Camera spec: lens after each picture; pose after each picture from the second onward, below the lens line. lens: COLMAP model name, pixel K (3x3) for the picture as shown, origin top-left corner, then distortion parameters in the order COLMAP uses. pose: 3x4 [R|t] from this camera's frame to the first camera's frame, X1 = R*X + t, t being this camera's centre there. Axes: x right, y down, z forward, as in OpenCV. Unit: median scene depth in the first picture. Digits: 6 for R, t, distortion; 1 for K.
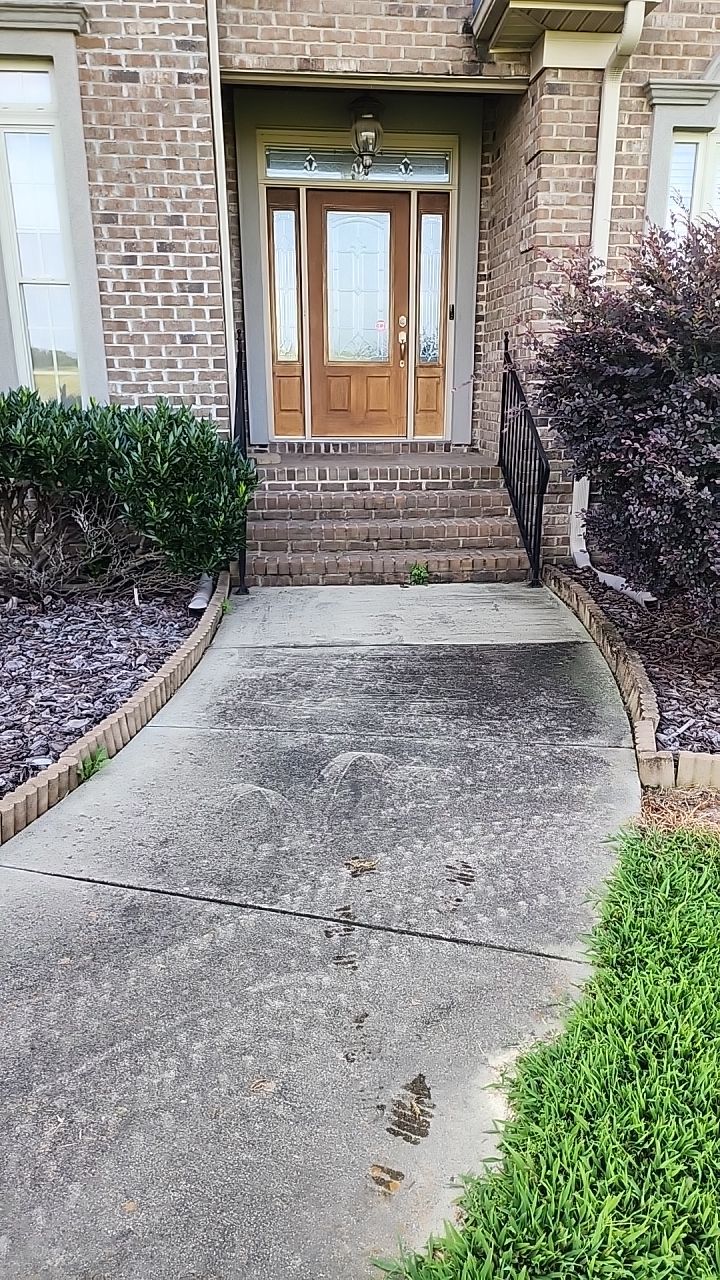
lens RADIAL K [[866.7, 0, 368.8], [0, 866.7, 648.8], [0, 0, 1]] dist [0.076091, -0.059691]
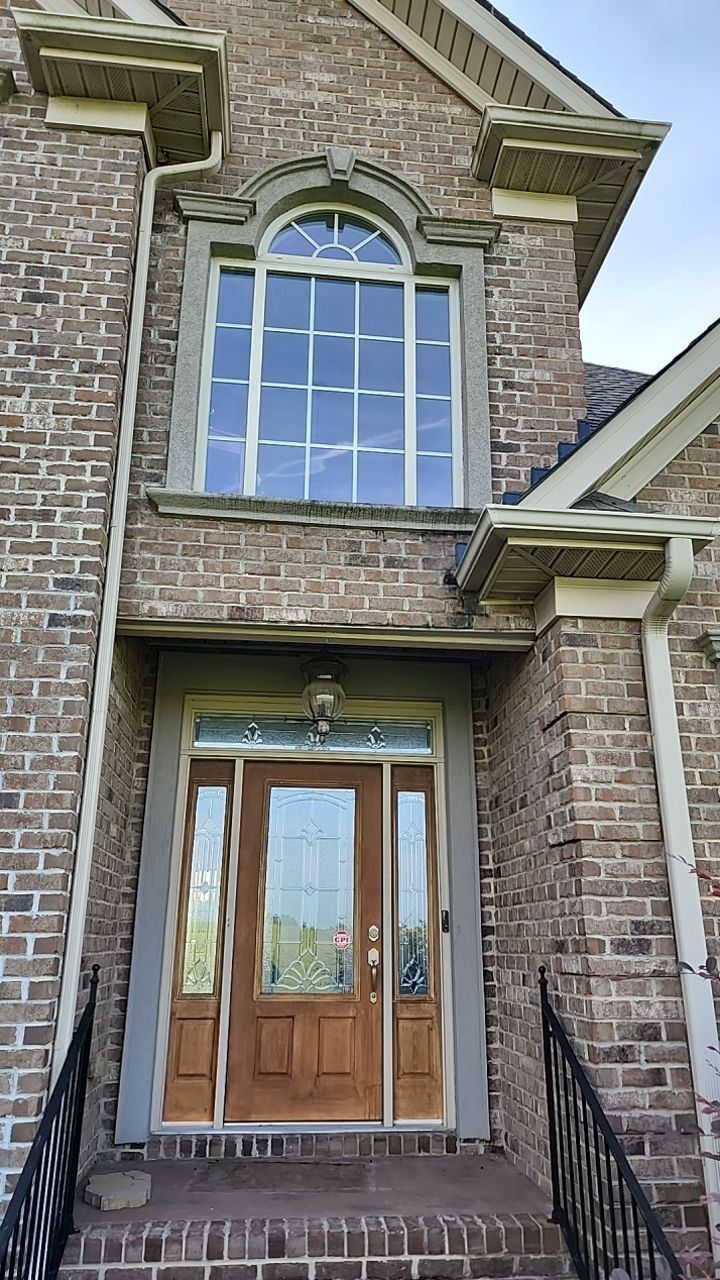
lens RADIAL K [[866.7, 0, 368.8], [0, 866.7, 648.8], [0, 0, 1]] dist [0.076091, -0.059691]
pose [[0.999807, 0.009416, 0.017239, 0.026628], [0.002334, 0.814463, -0.580210, -0.203057], [-0.019504, 0.580138, 0.814284, 0.407263]]
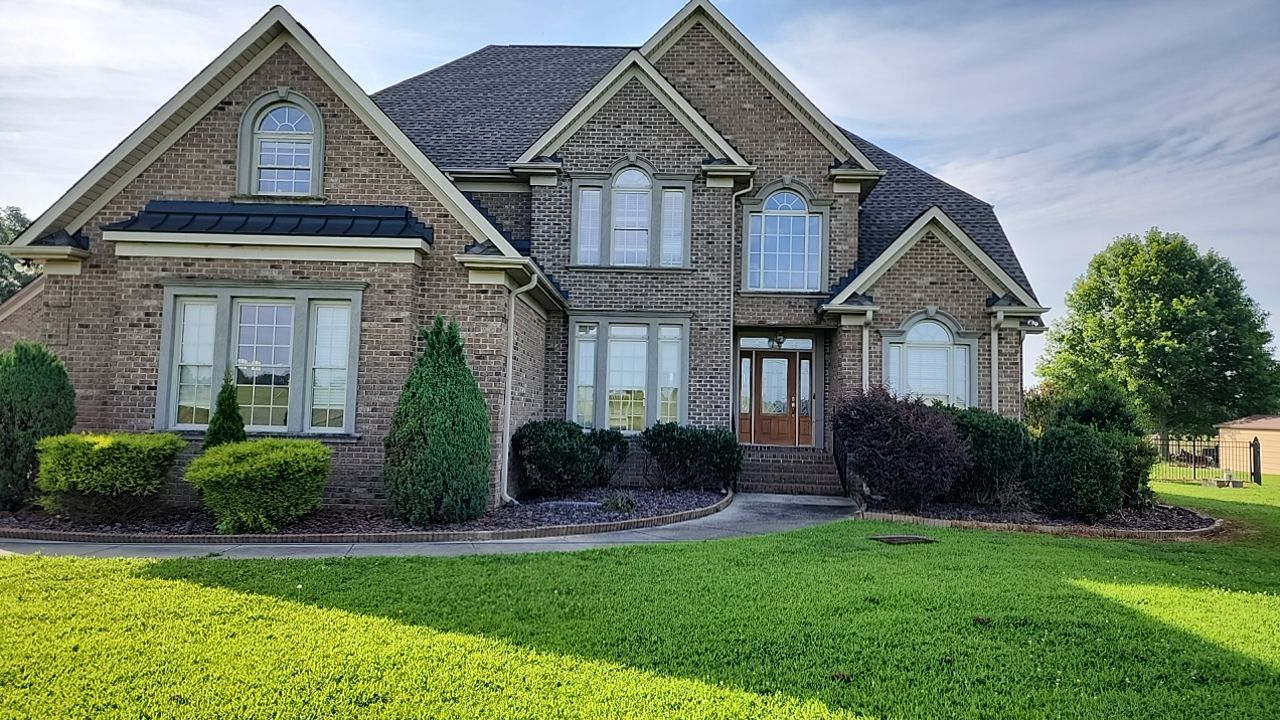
lens RADIAL K [[866.7, 0, 623.9], [0, 866.7, 357.0], [0, 0, 1]] dist [0.076091, -0.059691]
pose [[0.988150, 0.014353, -0.152818, -0.075109], [-0.068498, 0.932213, -0.355368, 0.515746], [0.137358, 0.361625, 0.922150, -1.687471]]
